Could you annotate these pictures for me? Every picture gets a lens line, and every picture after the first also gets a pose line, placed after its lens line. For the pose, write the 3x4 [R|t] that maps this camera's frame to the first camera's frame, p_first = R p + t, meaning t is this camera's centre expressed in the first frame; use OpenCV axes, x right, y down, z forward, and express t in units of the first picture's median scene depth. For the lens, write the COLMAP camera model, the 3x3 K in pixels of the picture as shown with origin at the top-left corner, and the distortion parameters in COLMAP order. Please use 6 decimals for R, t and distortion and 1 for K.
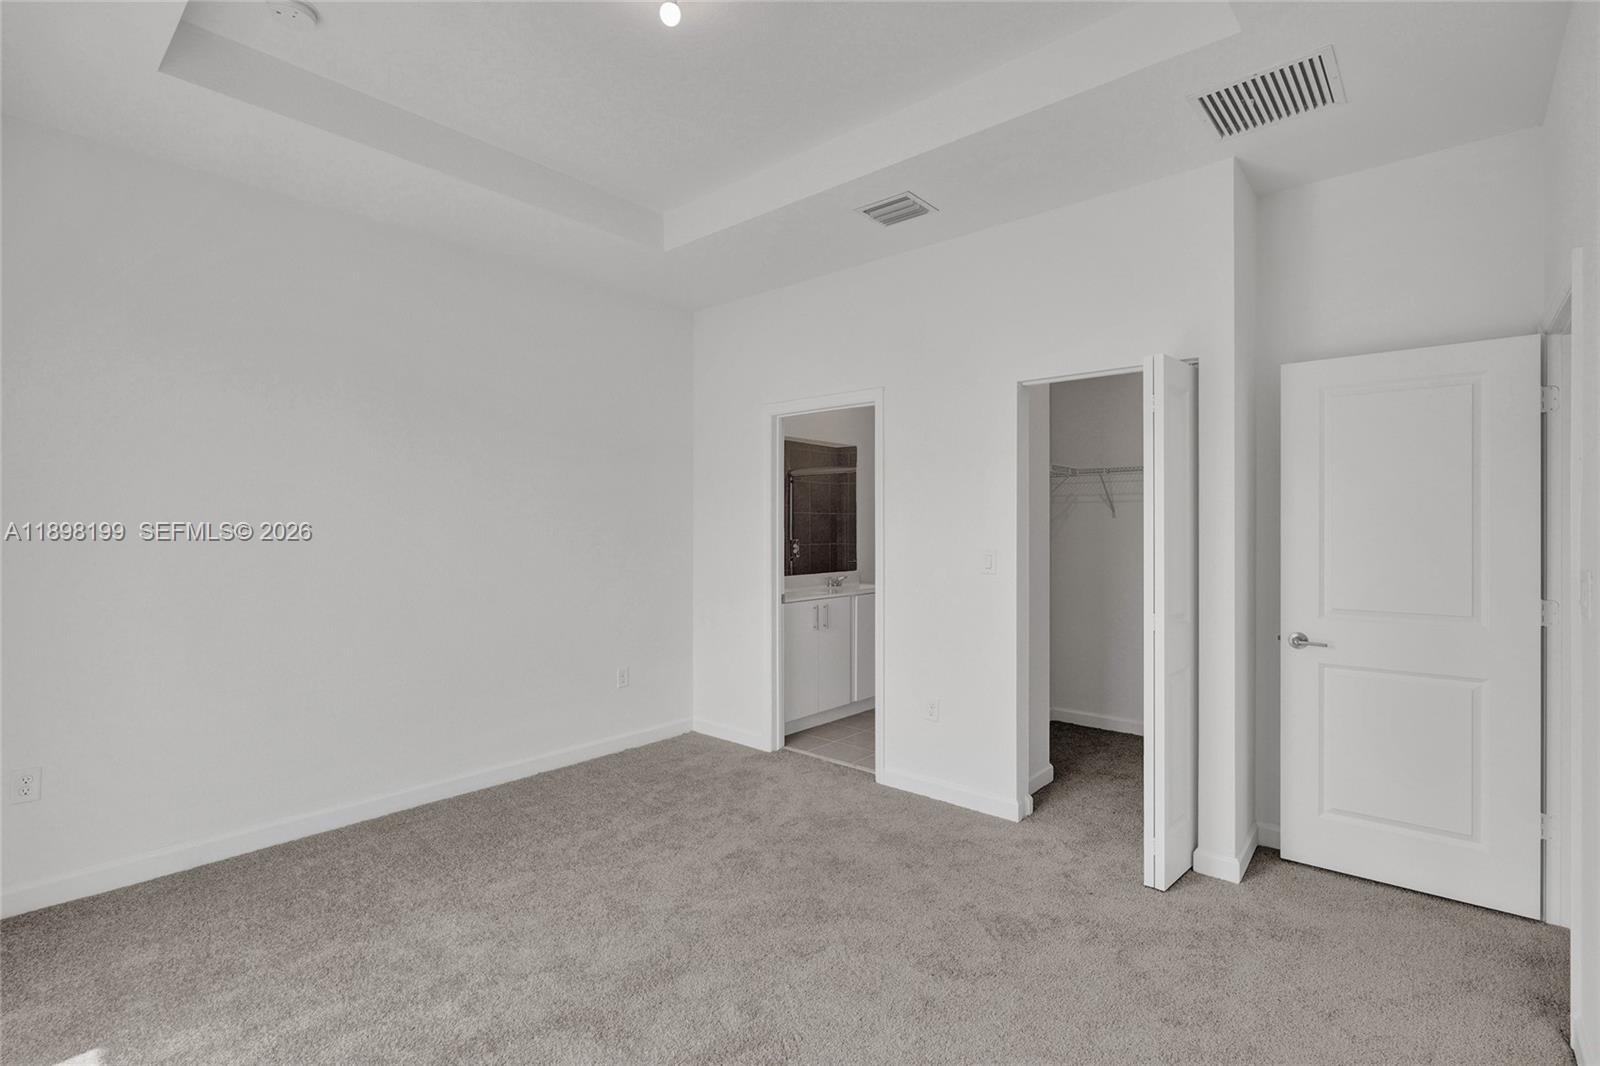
lens RADIAL K [[736.1, 0, 808.9], [0, 736.1, 541.6], [0, 0, 1]] dist [-0.001081, -0.000482]
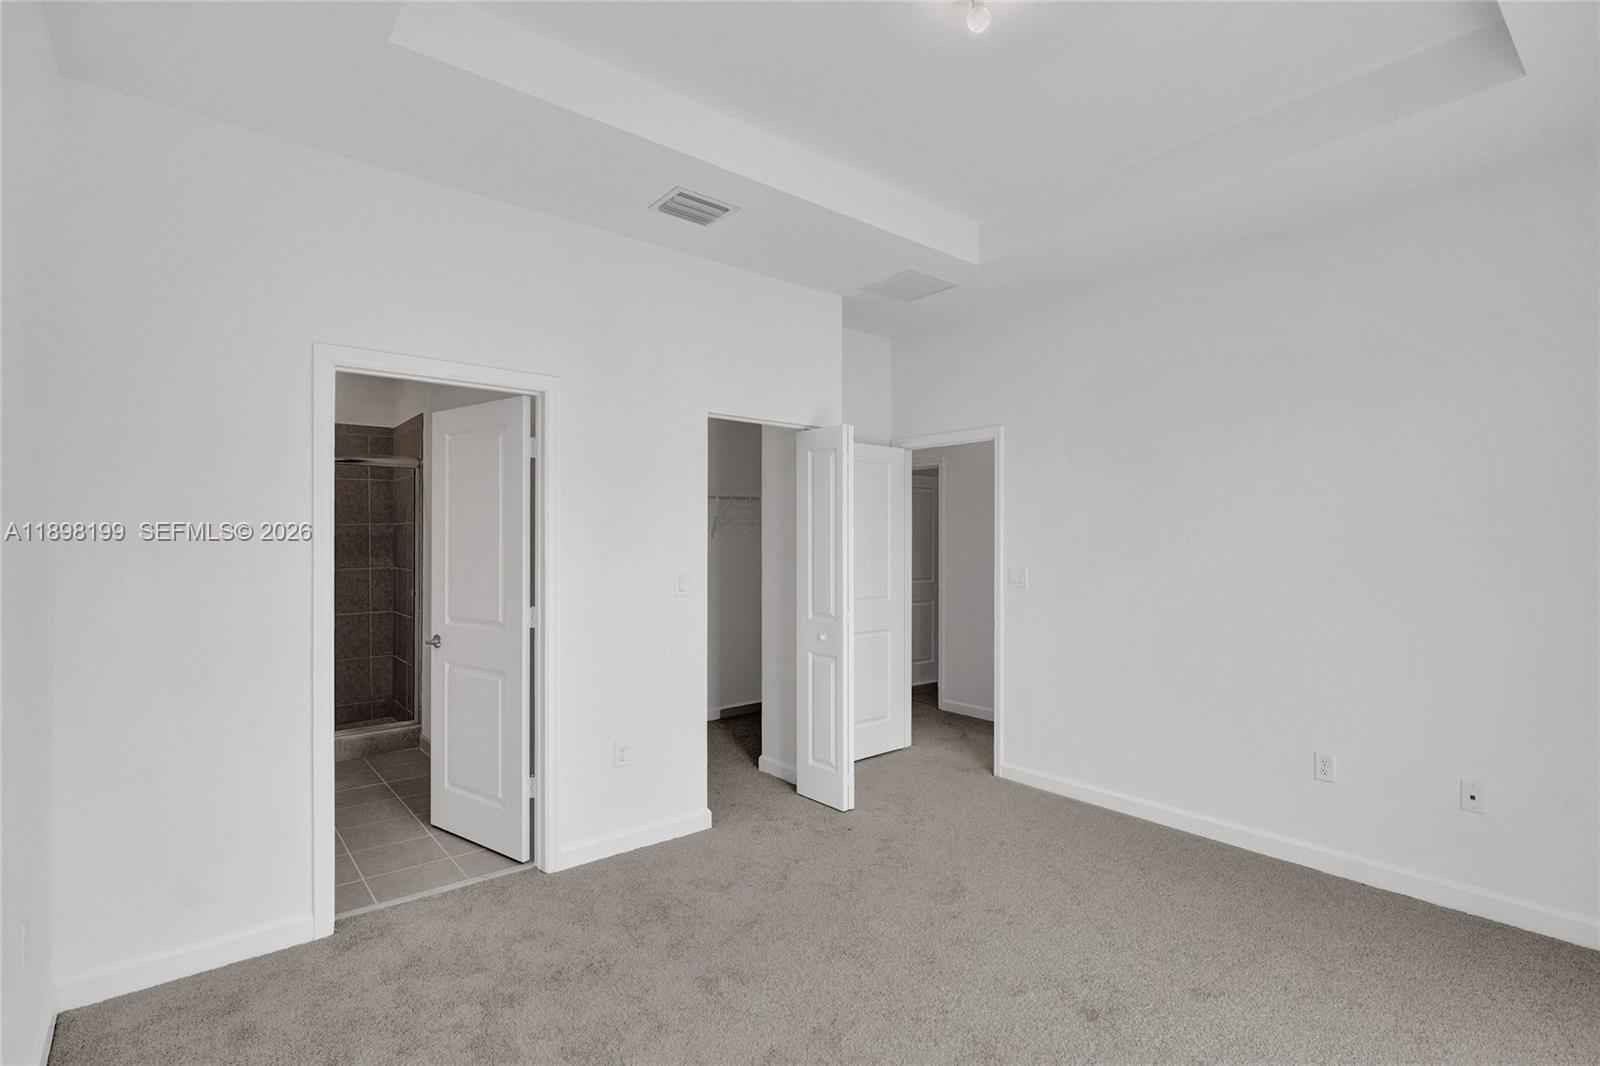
lens RADIAL K [[736.1, 0, 808.9], [0, 736.1, 541.6], [0, 0, 1]] dist [-0.001081, -0.000482]
pose [[0.147609, 0.010755, 0.988987, -0.745603], [0.014881, 0.999804, -0.013094, -0.013571], [-0.988934, 0.016650, 0.147420, 0.697150]]
